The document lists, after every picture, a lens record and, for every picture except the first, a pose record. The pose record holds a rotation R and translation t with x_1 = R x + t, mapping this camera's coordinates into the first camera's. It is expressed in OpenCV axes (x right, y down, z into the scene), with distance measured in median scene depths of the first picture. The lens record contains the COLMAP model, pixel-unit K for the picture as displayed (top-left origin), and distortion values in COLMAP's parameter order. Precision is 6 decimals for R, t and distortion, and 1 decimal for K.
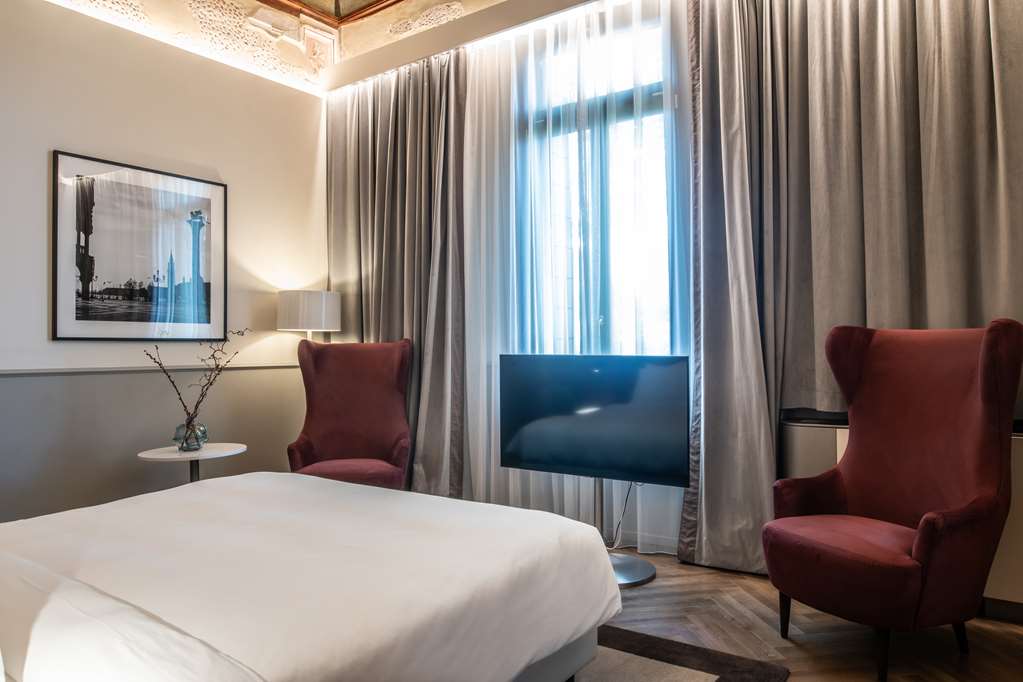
lens RADIAL K [[709.6, 0, 537.6], [0, 709.6, 348.6], [0, 0, 1]] dist [-0.002460, 0.000363]
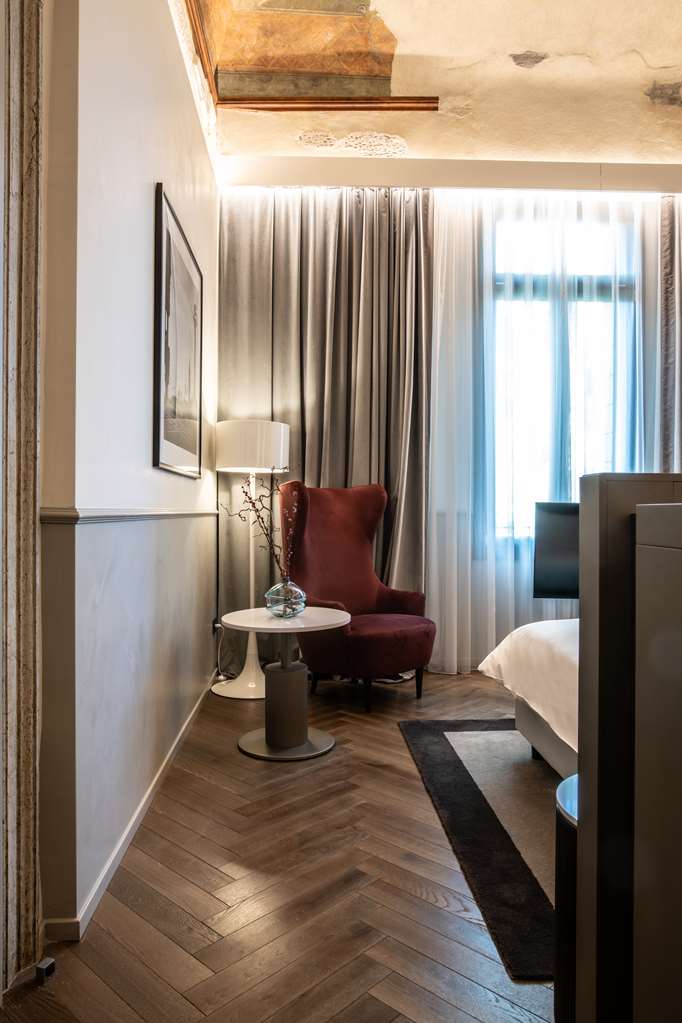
lens RADIAL K [[727.8, 0, 341.0], [0, 727.8, 511.5], [0, 0, 1]] dist [-0.016800, 0.003155]
pose [[0.789616, 0.005658, 0.613576, -0.900586], [-0.011409, 0.999920, 0.005461, 0.018995], [-0.613496, -0.011313, 0.789617, 0.305577]]
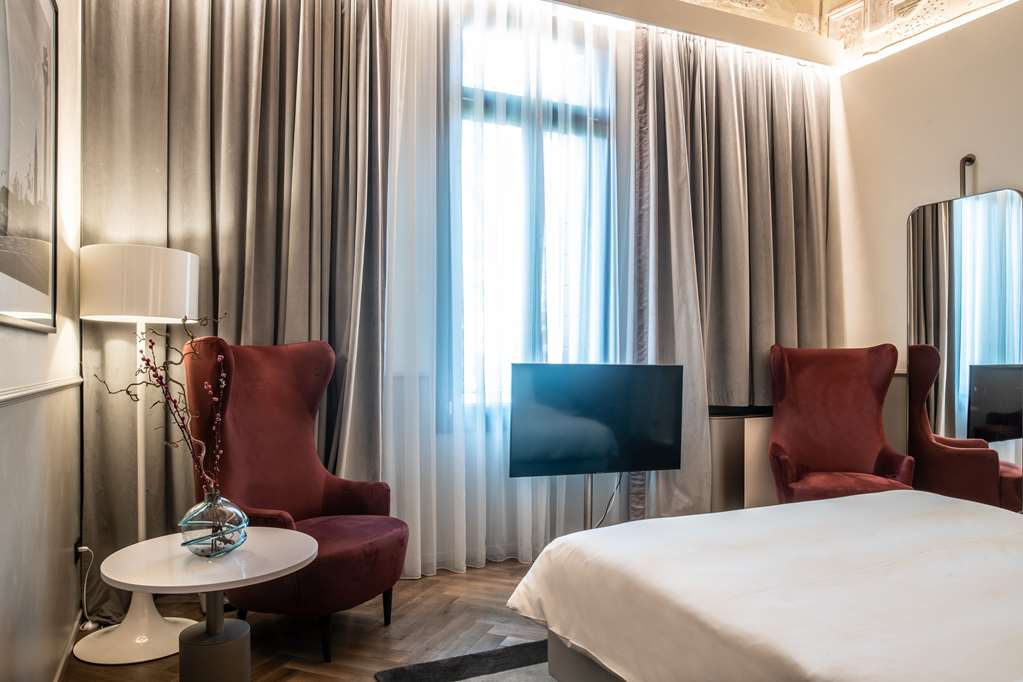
lens RADIAL K [[727.8, 0, 508.9], [0, 727.8, 359.6], [0, 0, 1]] dist [-0.016800, 0.003155]
pose [[0.502953, 0.003815, 0.864305, -0.796866], [-0.009625, 0.999953, 0.001188, 0.002528], [-0.864260, -0.008917, 0.502966, 0.529335]]
